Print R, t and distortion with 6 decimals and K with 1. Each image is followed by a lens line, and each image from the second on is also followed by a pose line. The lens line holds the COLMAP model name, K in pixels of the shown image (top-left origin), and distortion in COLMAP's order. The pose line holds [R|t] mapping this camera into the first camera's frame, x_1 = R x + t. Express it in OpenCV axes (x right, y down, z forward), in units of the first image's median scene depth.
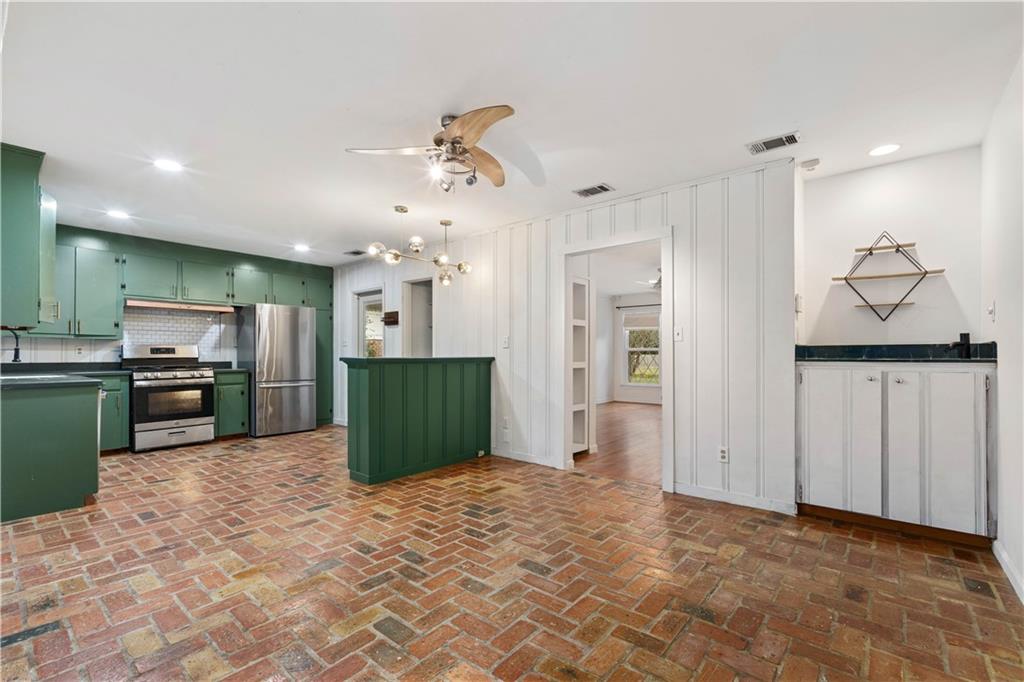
lens RADIAL K [[449.3, 0, 516.1], [0, 449.3, 351.0], [0, 0, 1]] dist [-0.001770, 0.000198]
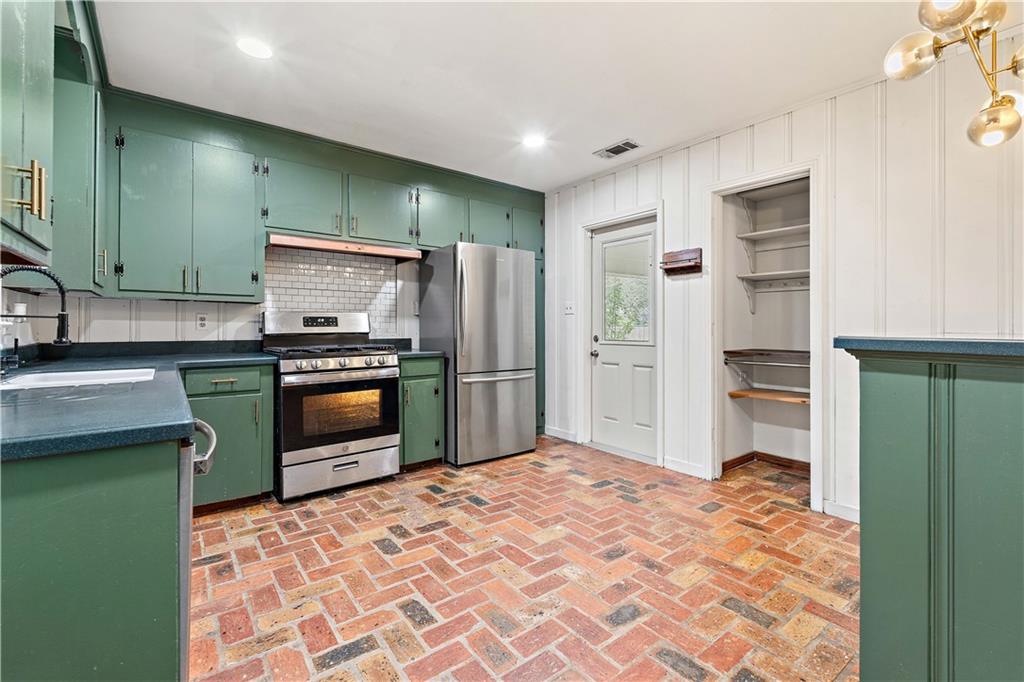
lens RADIAL K [[449.3, 0, 516.9], [0, 449.3, 322.2], [0, 0, 1]] dist [-0.001770, 0.000198]
pose [[0.977465, -0.002192, -0.211085, -0.435856], [0.001490, 0.999993, -0.003485, 0.003128], [0.211091, 0.003092, 0.977461, 0.503184]]
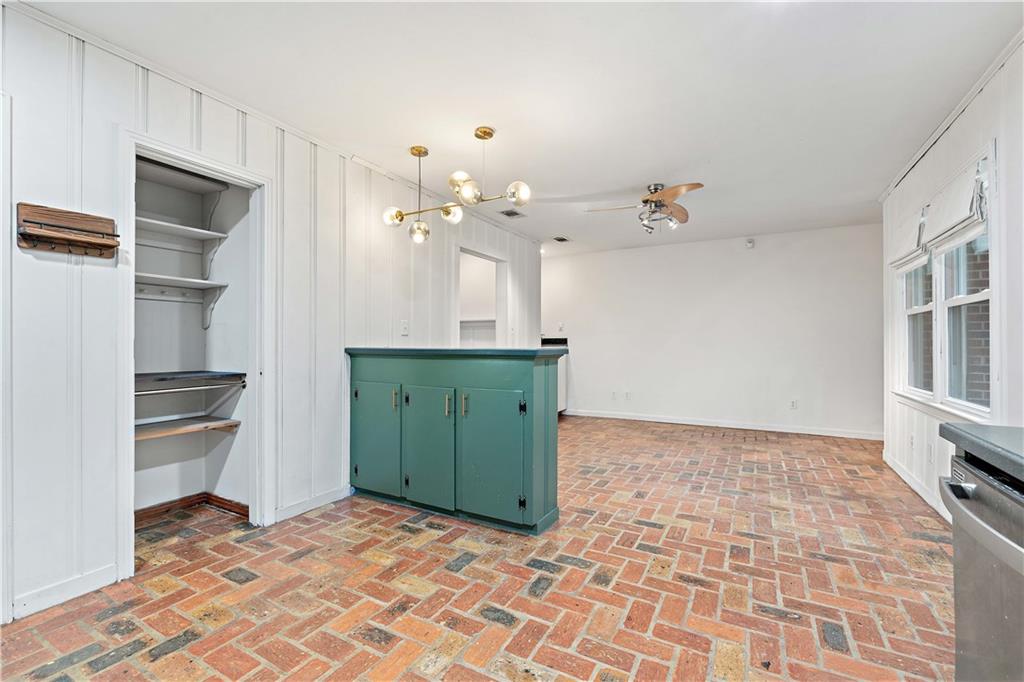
lens RADIAL K [[449.3, 0, 514.3], [0, 449.3, 340.7], [0, 0, 1]] dist [-0.001770, 0.000198]
pose [[-0.195524, 0.002522, 0.980696, -0.786798], [-0.006055, 0.999975, -0.003778, 0.003762], [-0.980680, -0.006677, -0.195503, 0.913681]]
